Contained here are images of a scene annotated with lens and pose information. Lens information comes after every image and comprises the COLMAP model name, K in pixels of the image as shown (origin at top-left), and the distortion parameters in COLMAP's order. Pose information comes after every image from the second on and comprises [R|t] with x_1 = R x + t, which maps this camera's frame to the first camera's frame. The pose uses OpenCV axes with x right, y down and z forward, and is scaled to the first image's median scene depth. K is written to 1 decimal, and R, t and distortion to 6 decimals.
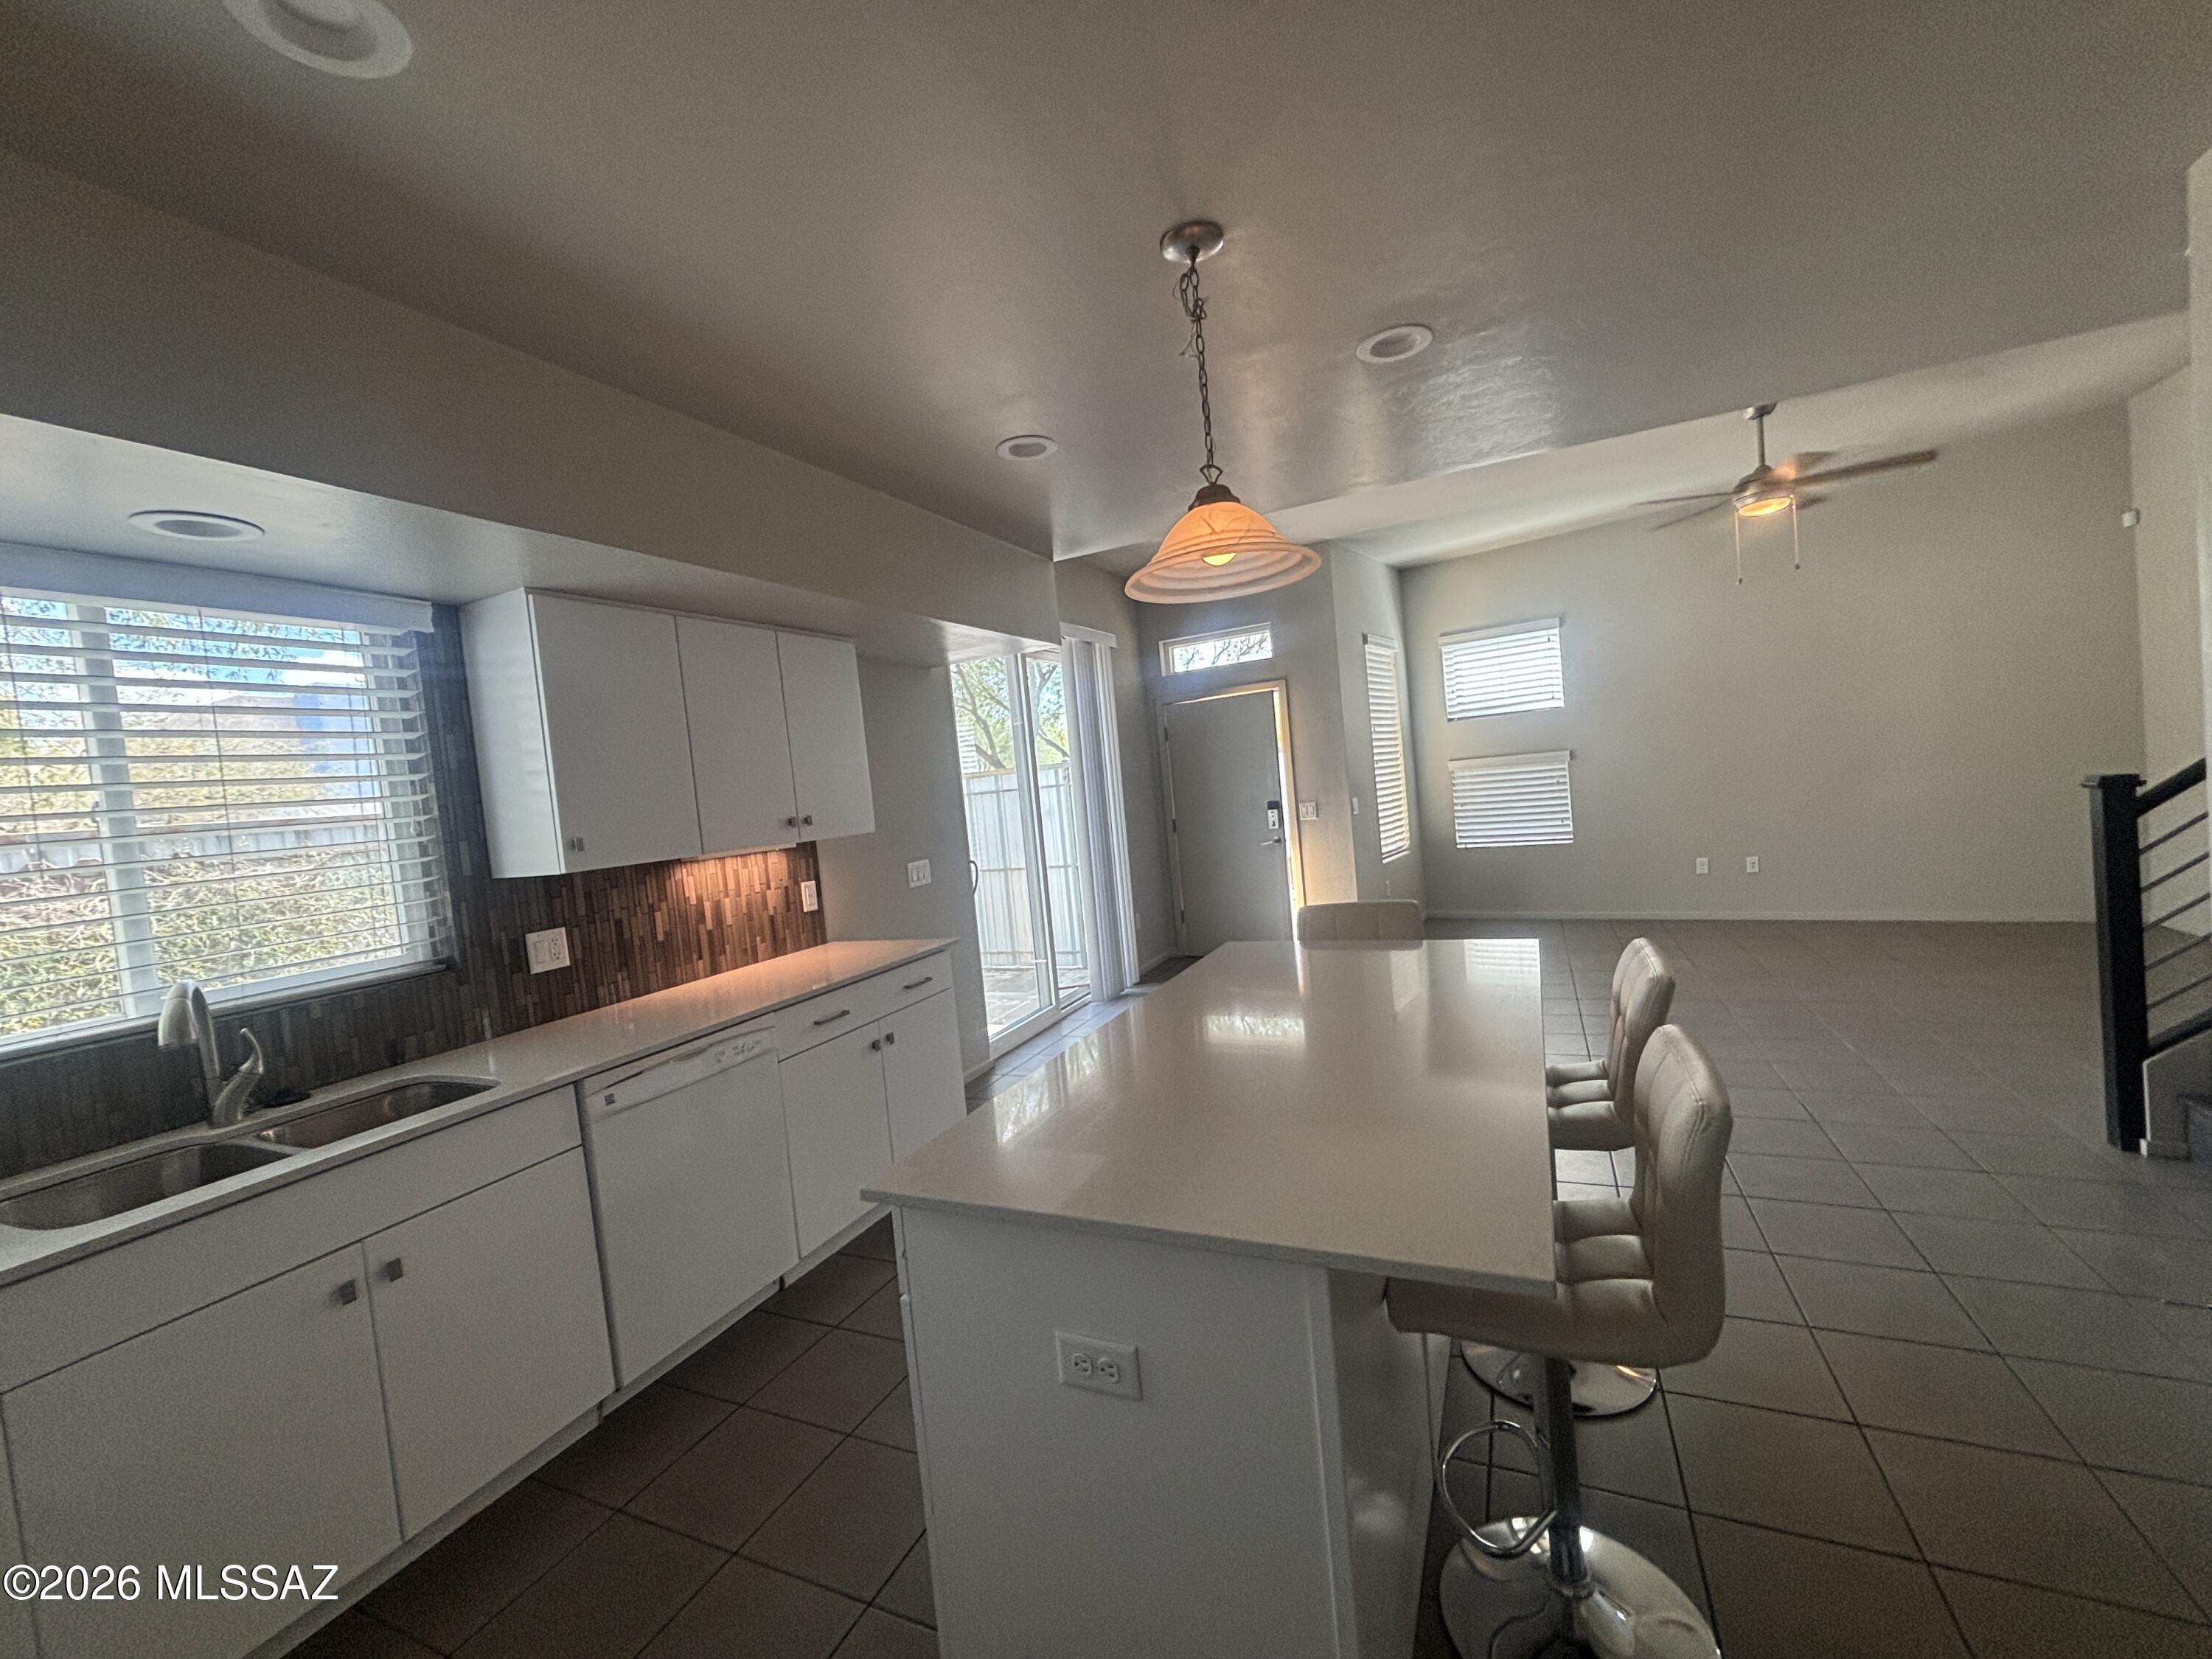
lens RADIAL K [[895.4, 0, 1100.3], [0, 895.4, 834.8], [0, 0, 1]] dist [0.002272, -0.000423]
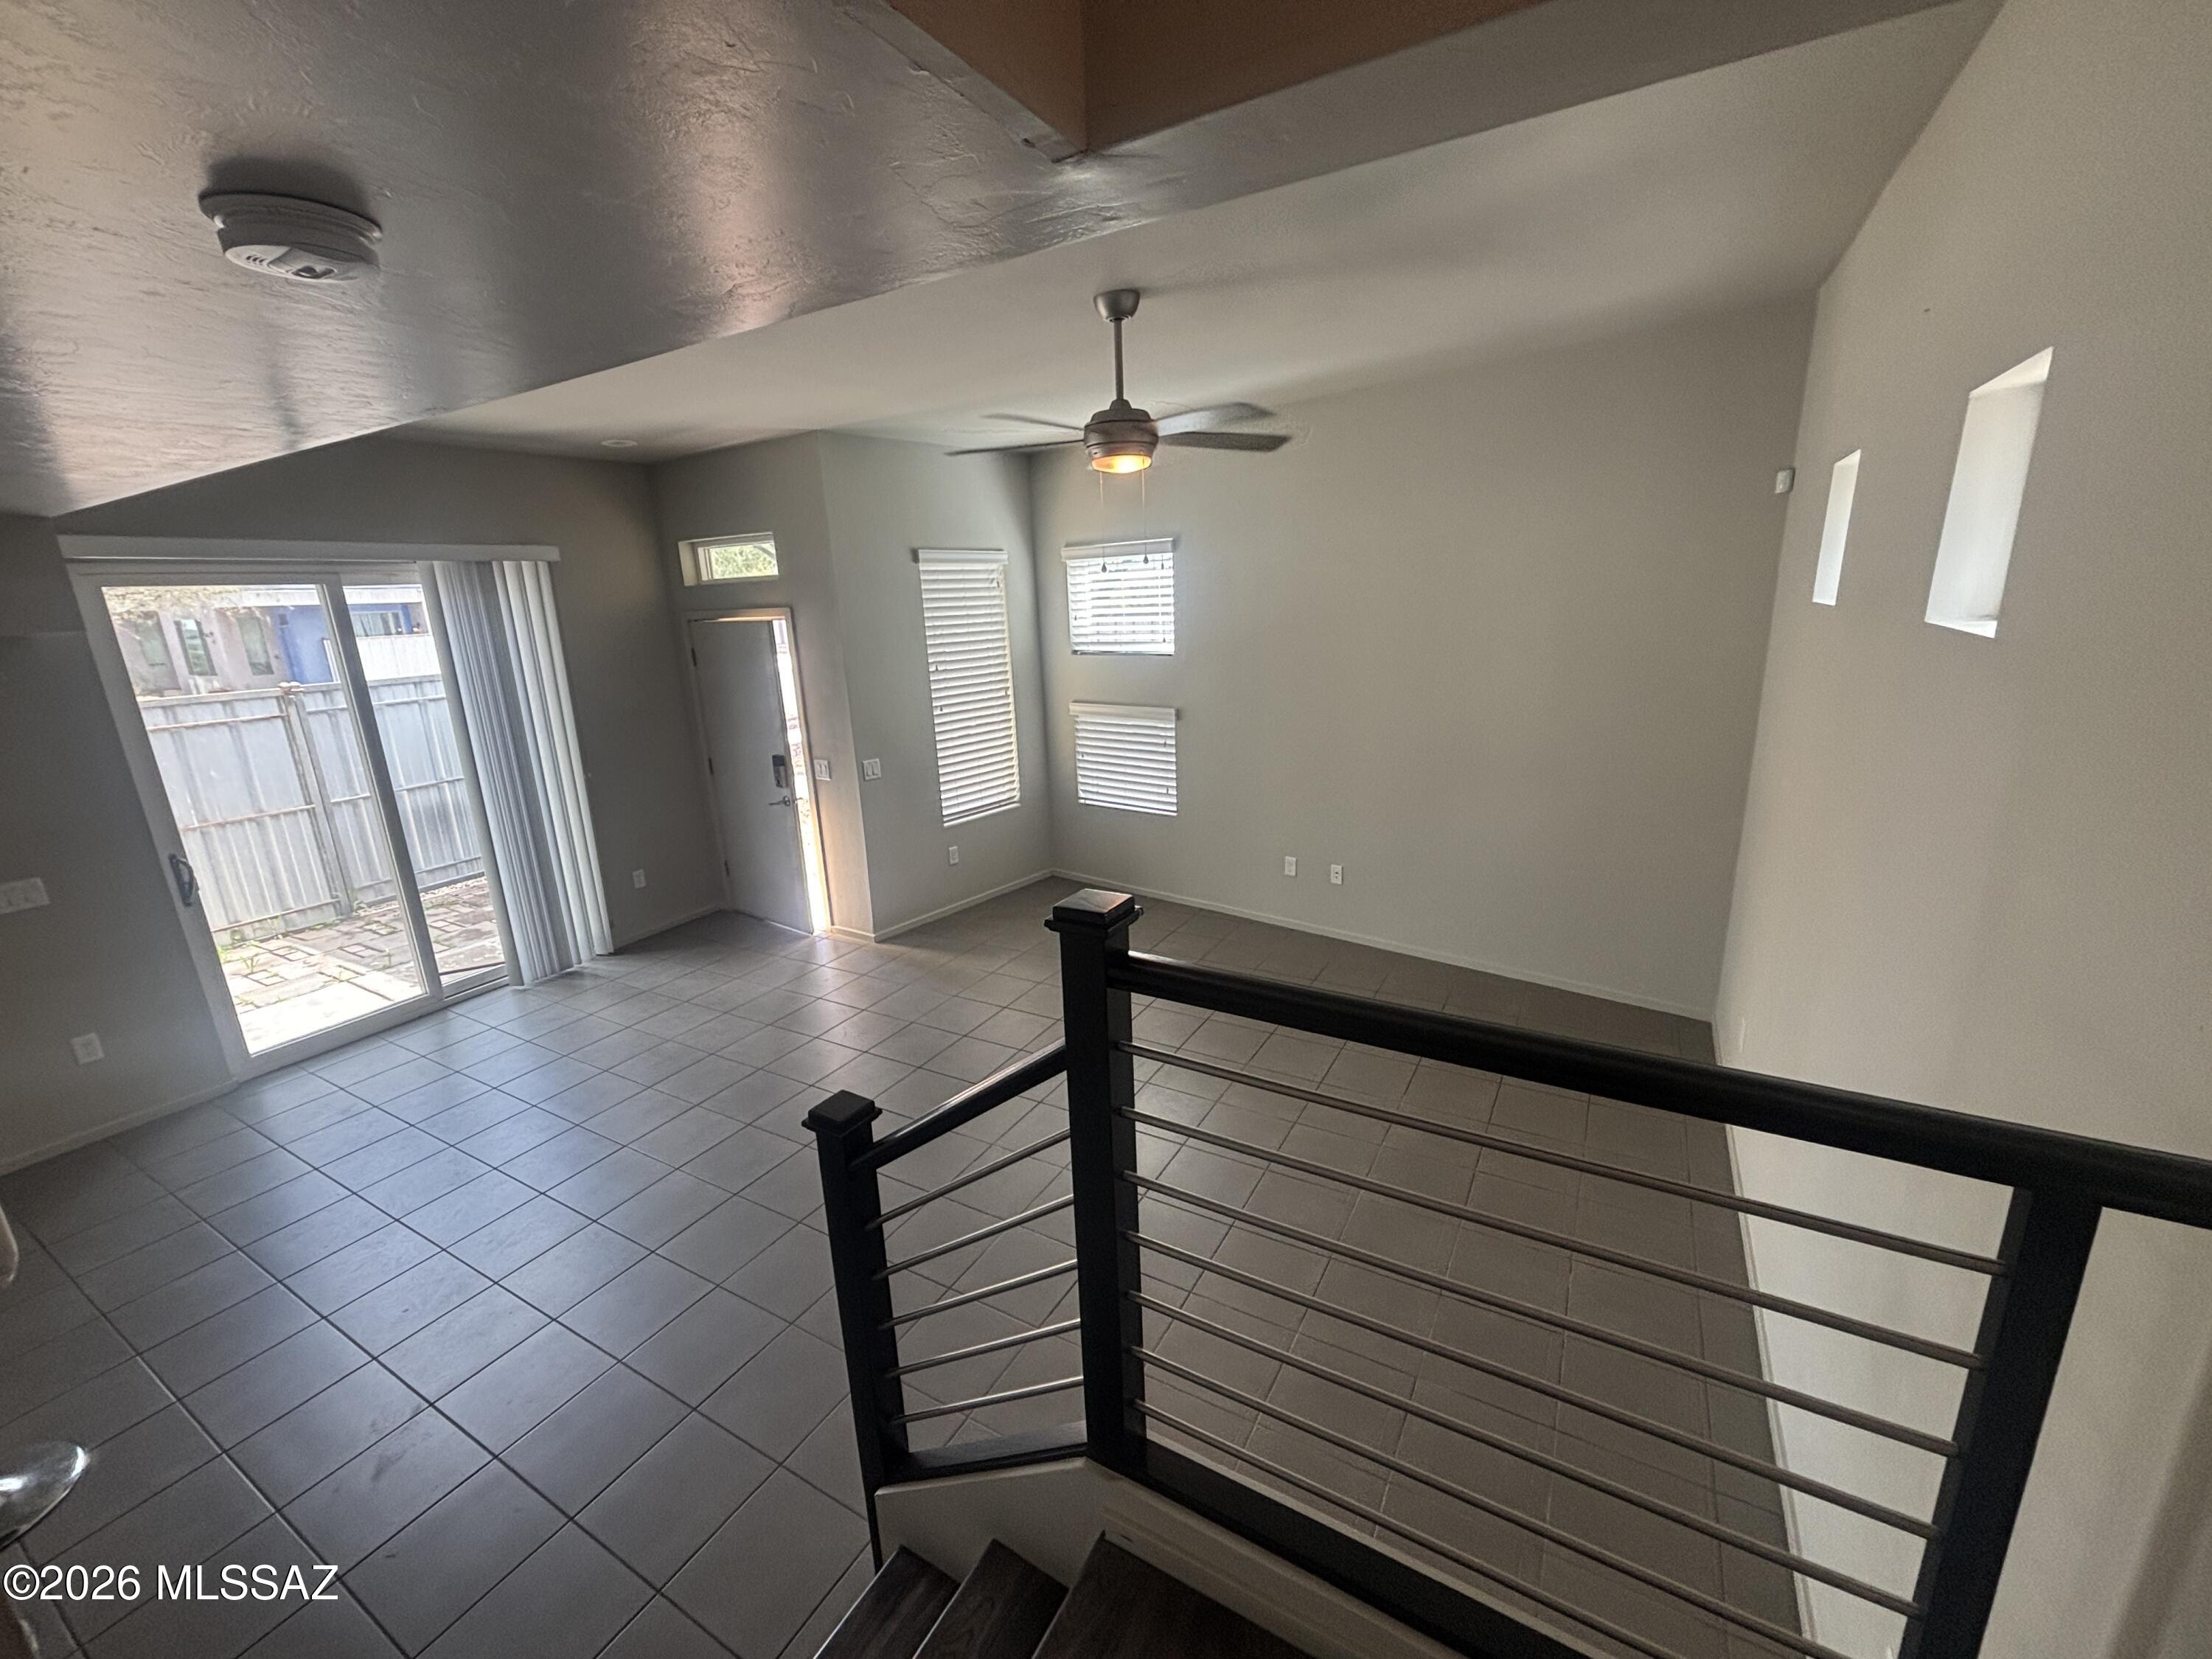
lens RADIAL K [[895.4, 0, 1093.3], [0, 895.4, 835.8], [0, 0, 1]] dist [0.002272, -0.000423]
pose [[0.994903, 0.075369, -0.066992, 1.017189], [-0.059366, 0.974798, 0.215046, -0.301469], [0.081511, -0.209973, 0.974303, 0.339135]]
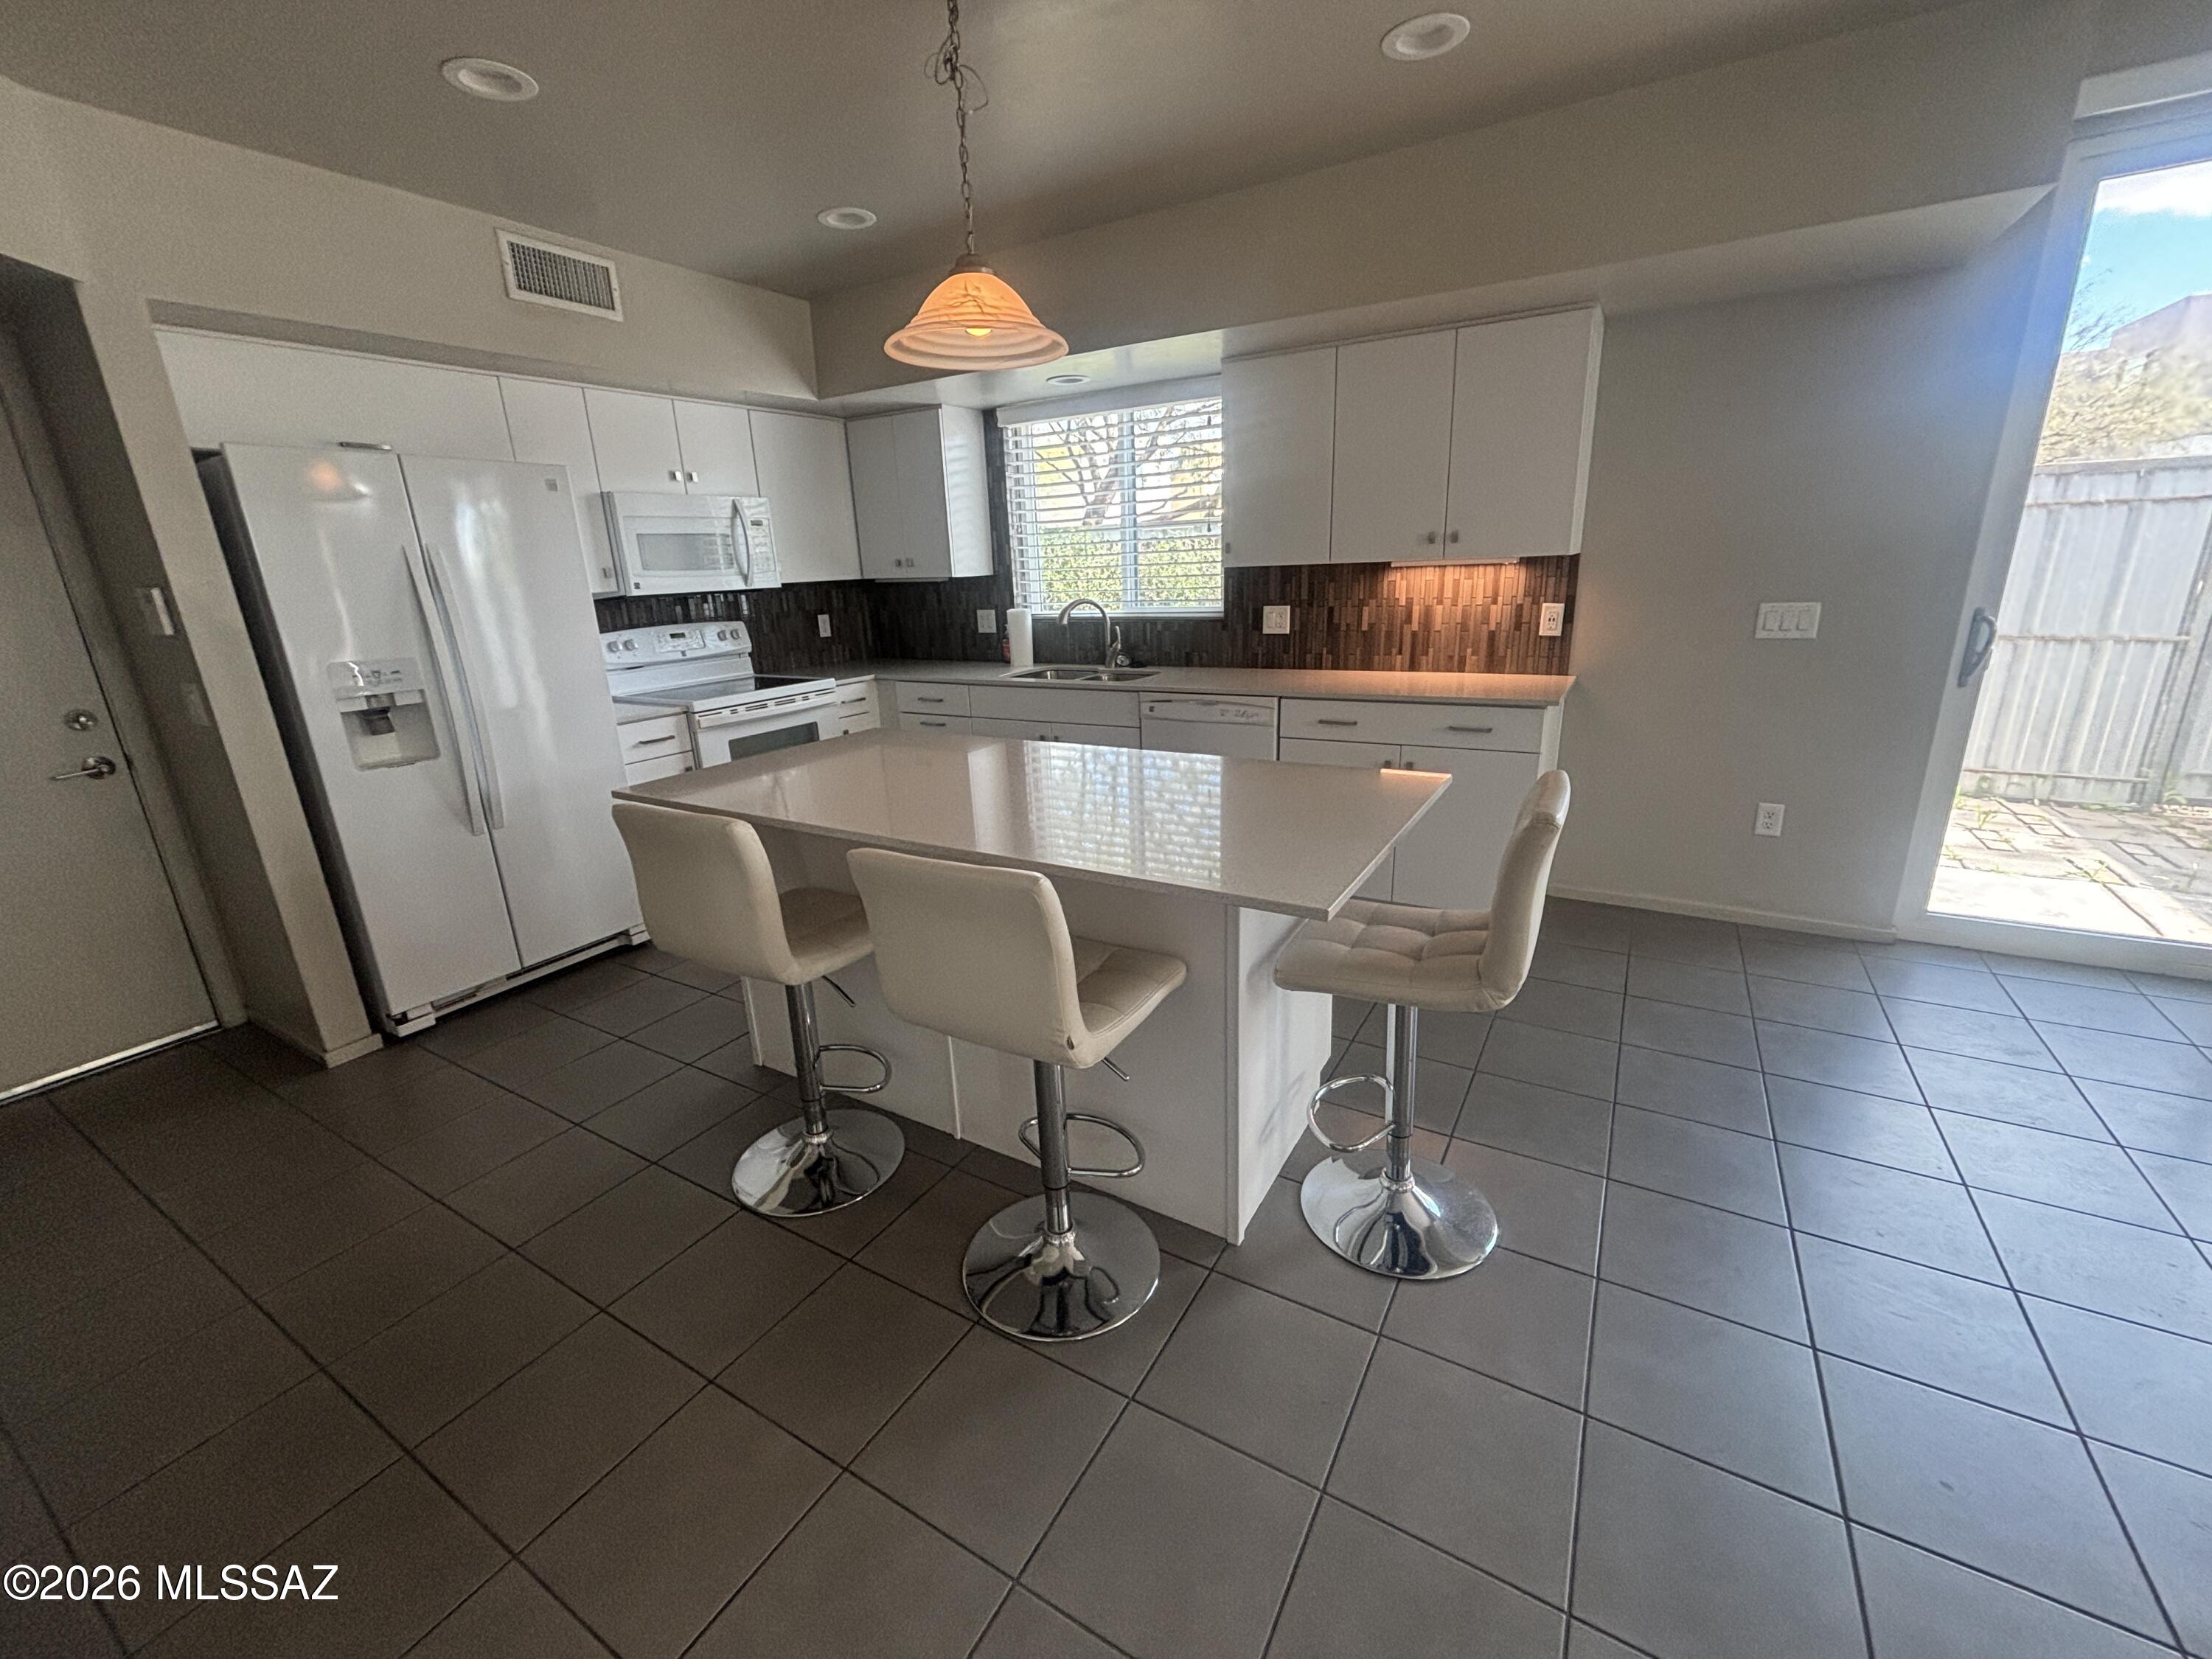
lens RADIAL K [[895.4, 0, 1104.1], [0, 895.4, 827.0], [0, 0, 1]] dist [0.002272, -0.000423]
pose [[-0.091232, 0.378917, -0.920923, 0.665436], [-0.003870, 0.924637, 0.380829, -0.085595], [0.995822, 0.038308, -0.082890, 0.639923]]
